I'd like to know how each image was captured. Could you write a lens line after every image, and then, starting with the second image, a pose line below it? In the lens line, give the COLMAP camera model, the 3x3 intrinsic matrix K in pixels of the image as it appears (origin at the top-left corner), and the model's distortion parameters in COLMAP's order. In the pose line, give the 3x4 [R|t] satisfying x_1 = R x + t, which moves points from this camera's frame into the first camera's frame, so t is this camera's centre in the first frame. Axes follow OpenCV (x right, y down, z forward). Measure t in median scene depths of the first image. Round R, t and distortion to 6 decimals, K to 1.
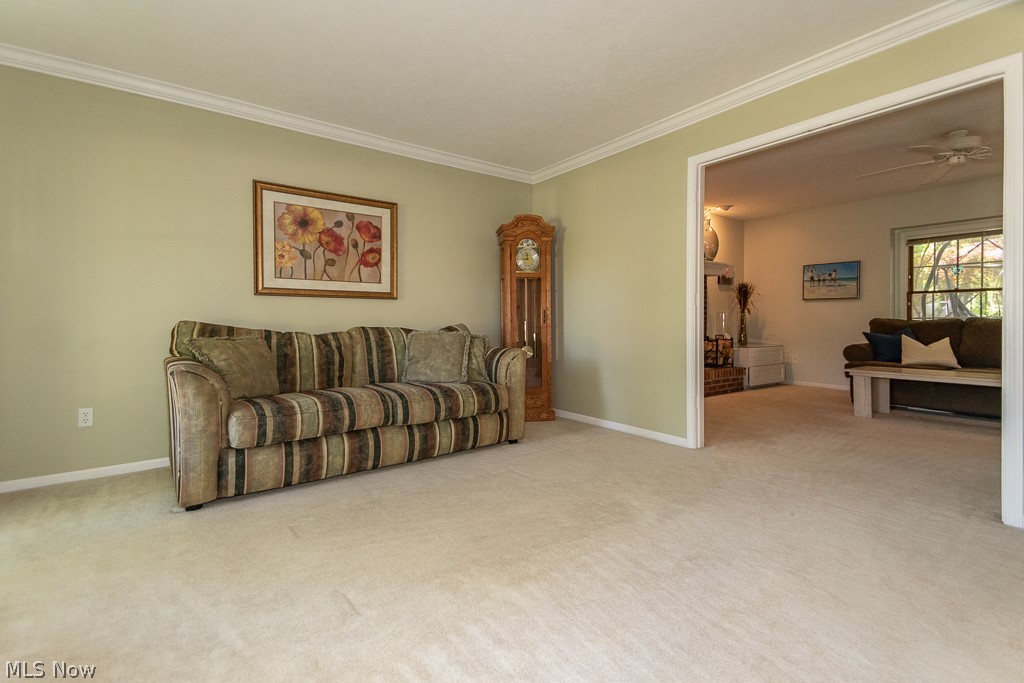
lens RADIAL K [[472.2, 0, 520.7], [0, 472.2, 324.0], [0, 0, 1]] dist [0.052431, -0.011183]
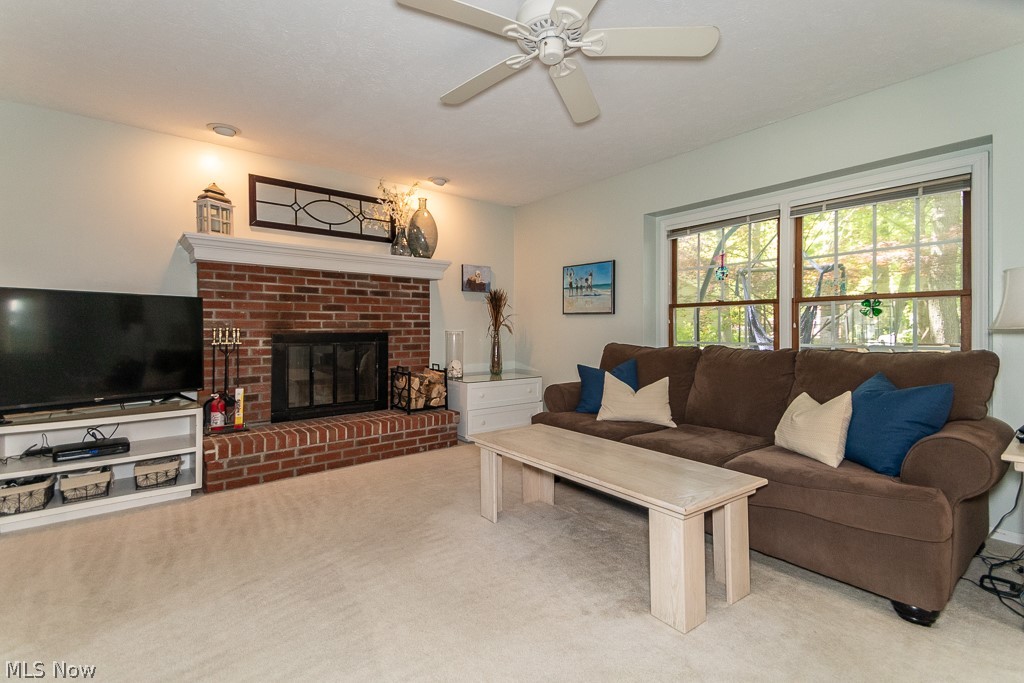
lens RADIAL K [[472.2, 0, 526.5], [0, 472.2, 333.3], [0, 0, 1]] dist [0.052431, -0.011183]
pose [[0.998079, 0.006400, 0.061622, 0.539077], [-0.006617, 0.999973, 0.003319, -0.025677], [-0.061600, -0.003720, 0.998094, 0.321880]]
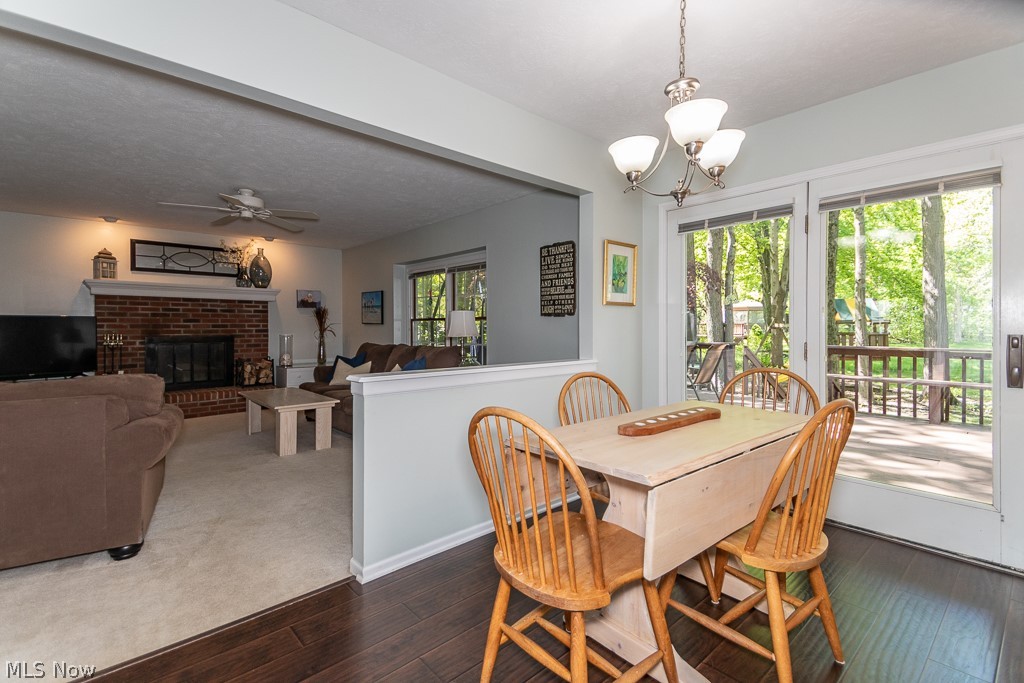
lens RADIAL K [[472.2, 0, 524.0], [0, 472.2, 328.8], [0, 0, 1]] dist [0.052431, -0.011183]
pose [[0.992447, 0.005973, 0.122532, 0.919576], [-0.005606, 0.999979, -0.003339, -0.040600], [-0.122550, 0.002627, 0.992459, -0.156247]]
